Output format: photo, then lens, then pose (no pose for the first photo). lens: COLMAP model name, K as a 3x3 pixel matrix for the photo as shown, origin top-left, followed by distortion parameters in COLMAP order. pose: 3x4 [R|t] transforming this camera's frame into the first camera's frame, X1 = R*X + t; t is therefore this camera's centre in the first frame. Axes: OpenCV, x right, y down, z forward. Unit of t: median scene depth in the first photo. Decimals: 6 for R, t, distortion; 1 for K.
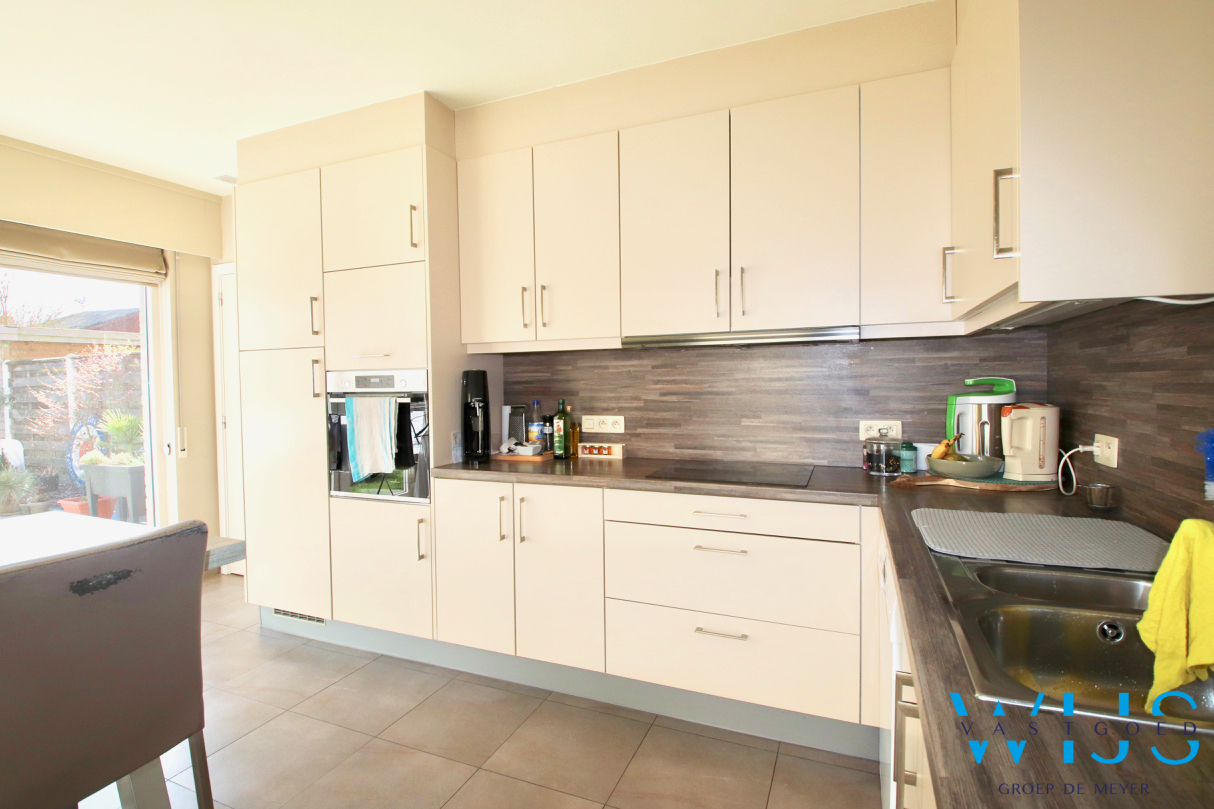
lens RADIAL K [[565.0, 0, 607.0], [0, 565.0, 404.5], [0, 0, 1]] dist [0.016910, -0.031959]
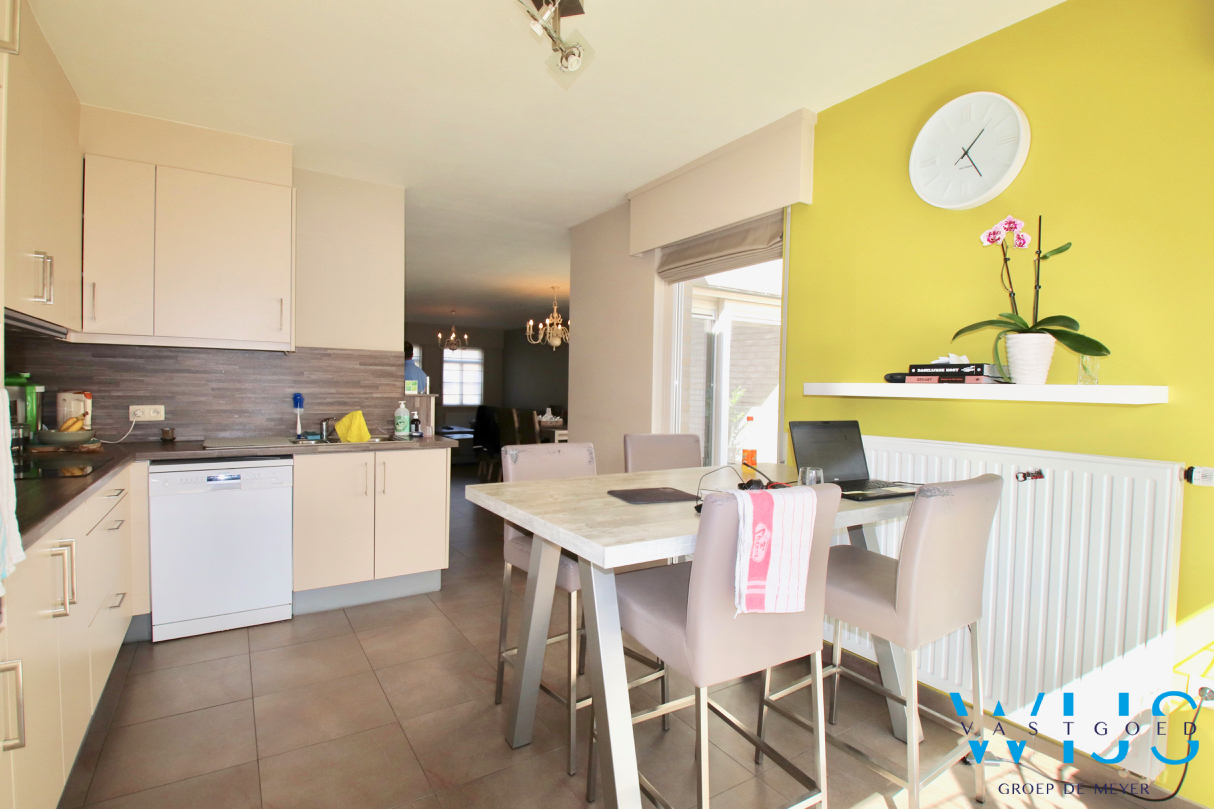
lens RADIAL K [[565.0, 0, 607.0], [0, 565.0, 404.5], [0, 0, 1]] dist [0.016910, -0.031959]
pose [[-0.829465, -0.015691, 0.558339, -1.015747], [0.017044, 0.998429, 0.053380, -0.016785], [-0.558299, 0.053793, -0.827894, 1.147125]]
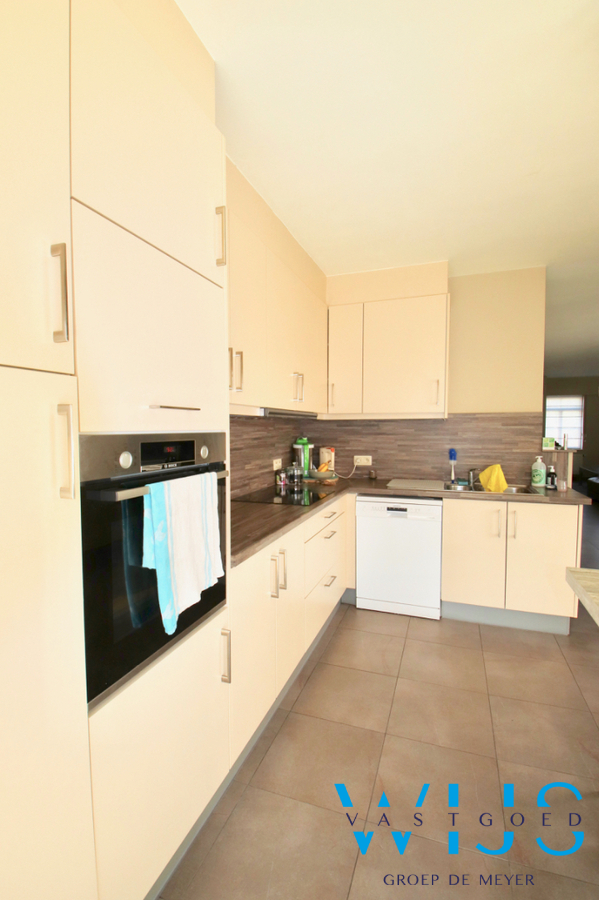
lens RADIAL K [[418.9, 0, 299.5], [0, 418.9, 450.0], [0, 0, 1]] dist [0.016910, -0.031959]
pose [[-0.053486, -0.040503, 0.997747, -0.937266], [0.041392, 0.998228, 0.042742, -0.060792], [-0.997710, 0.043585, -0.051714, 0.974122]]
